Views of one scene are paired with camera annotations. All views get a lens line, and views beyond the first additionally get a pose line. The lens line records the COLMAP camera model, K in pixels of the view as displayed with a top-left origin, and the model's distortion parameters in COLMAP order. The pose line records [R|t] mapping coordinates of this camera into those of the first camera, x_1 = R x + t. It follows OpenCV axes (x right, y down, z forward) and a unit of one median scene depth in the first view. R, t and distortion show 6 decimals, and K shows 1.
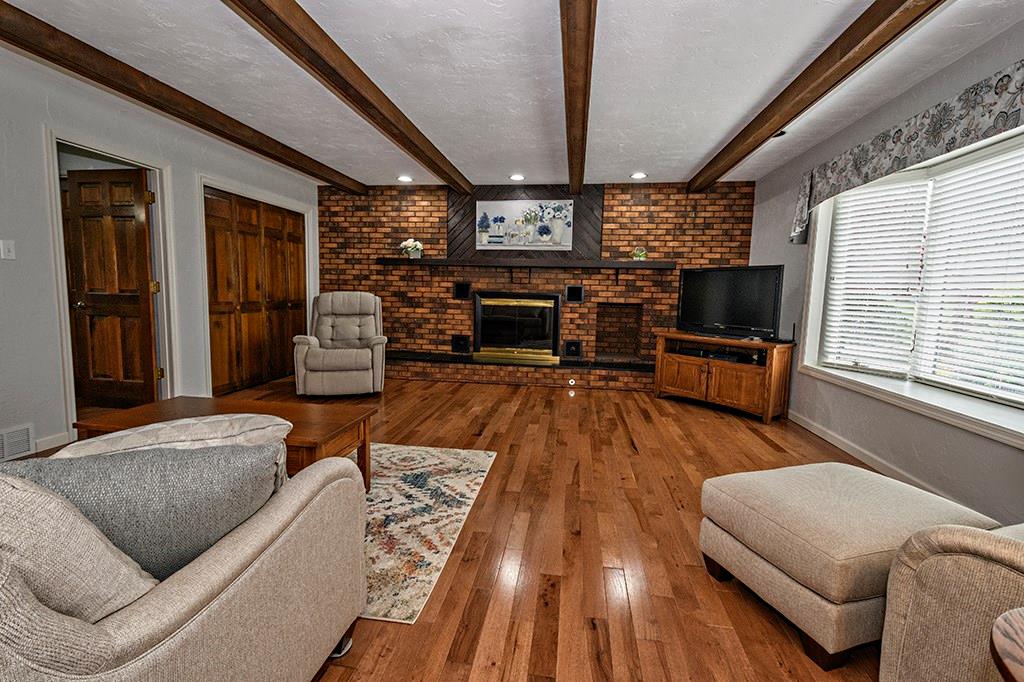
lens RADIAL K [[446.0, 0, 513.5], [0, 446.0, 339.2], [0, 0, 1]] dist [0.014246, -0.001959]
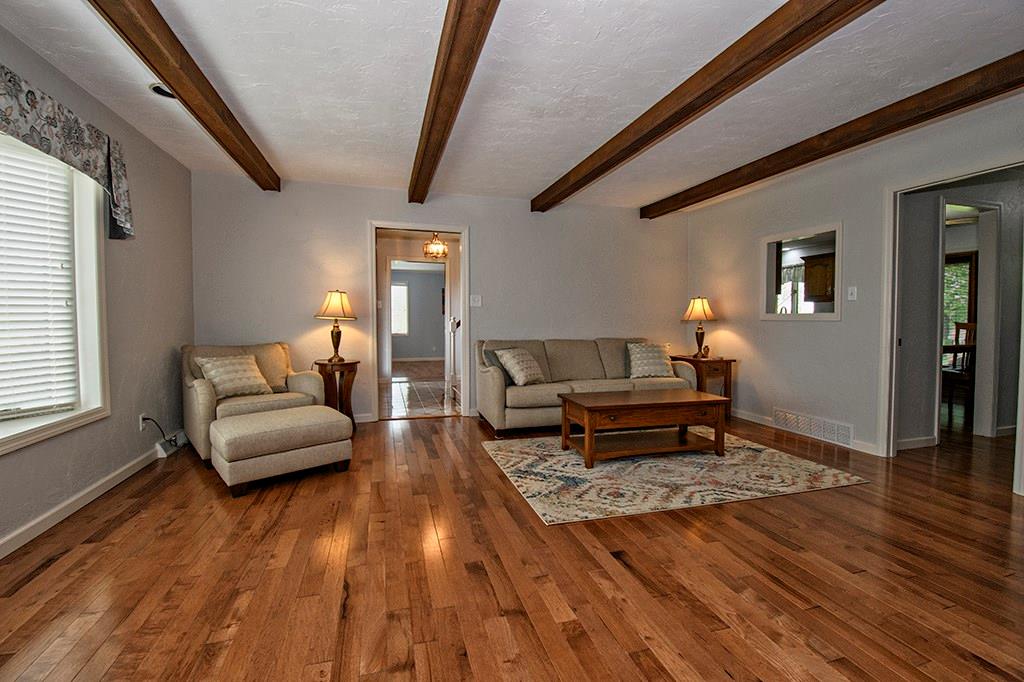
lens RADIAL K [[446.0, 0, 518.5], [0, 446.0, 331.7], [0, 0, 1]] dist [0.014246, -0.001959]
pose [[-0.904770, -0.009765, -0.425788, 0.191333], [-0.070394, 0.989416, 0.126892, -0.094492], [0.420042, 0.144781, -0.895881, 0.927503]]
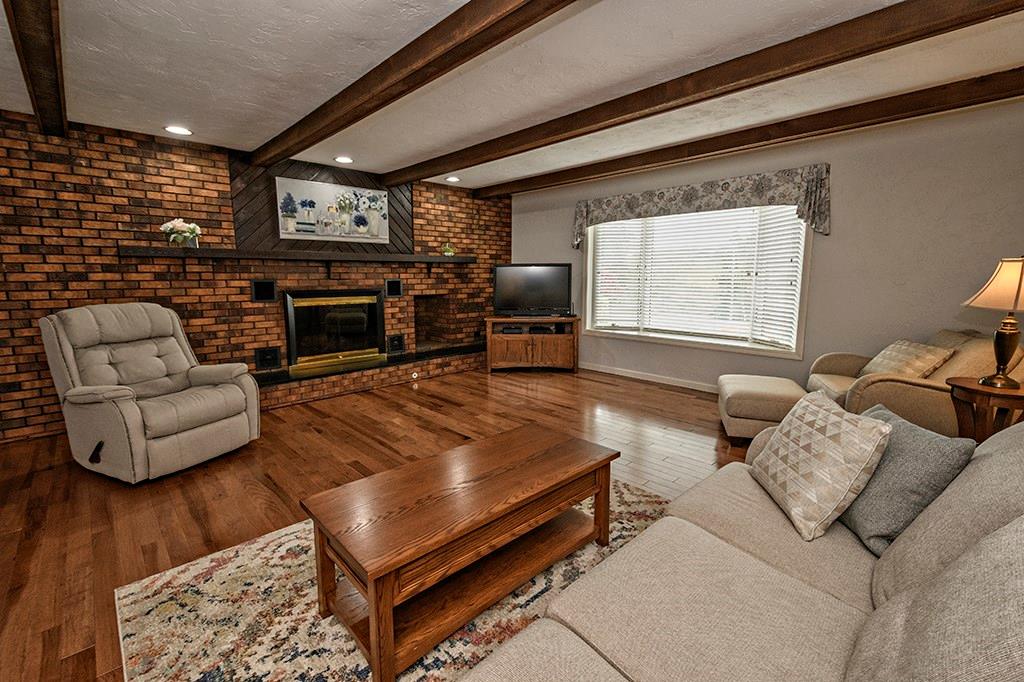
lens RADIAL K [[446.0, 0, 509.7], [0, 446.0, 340.5], [0, 0, 1]] dist [0.014246, -0.001959]
pose [[0.616395, -0.141709, 0.774581, -0.497128], [0.101520, 0.989765, 0.100290, -0.060994], [-0.780865, 0.016817, 0.624473, 0.187834]]
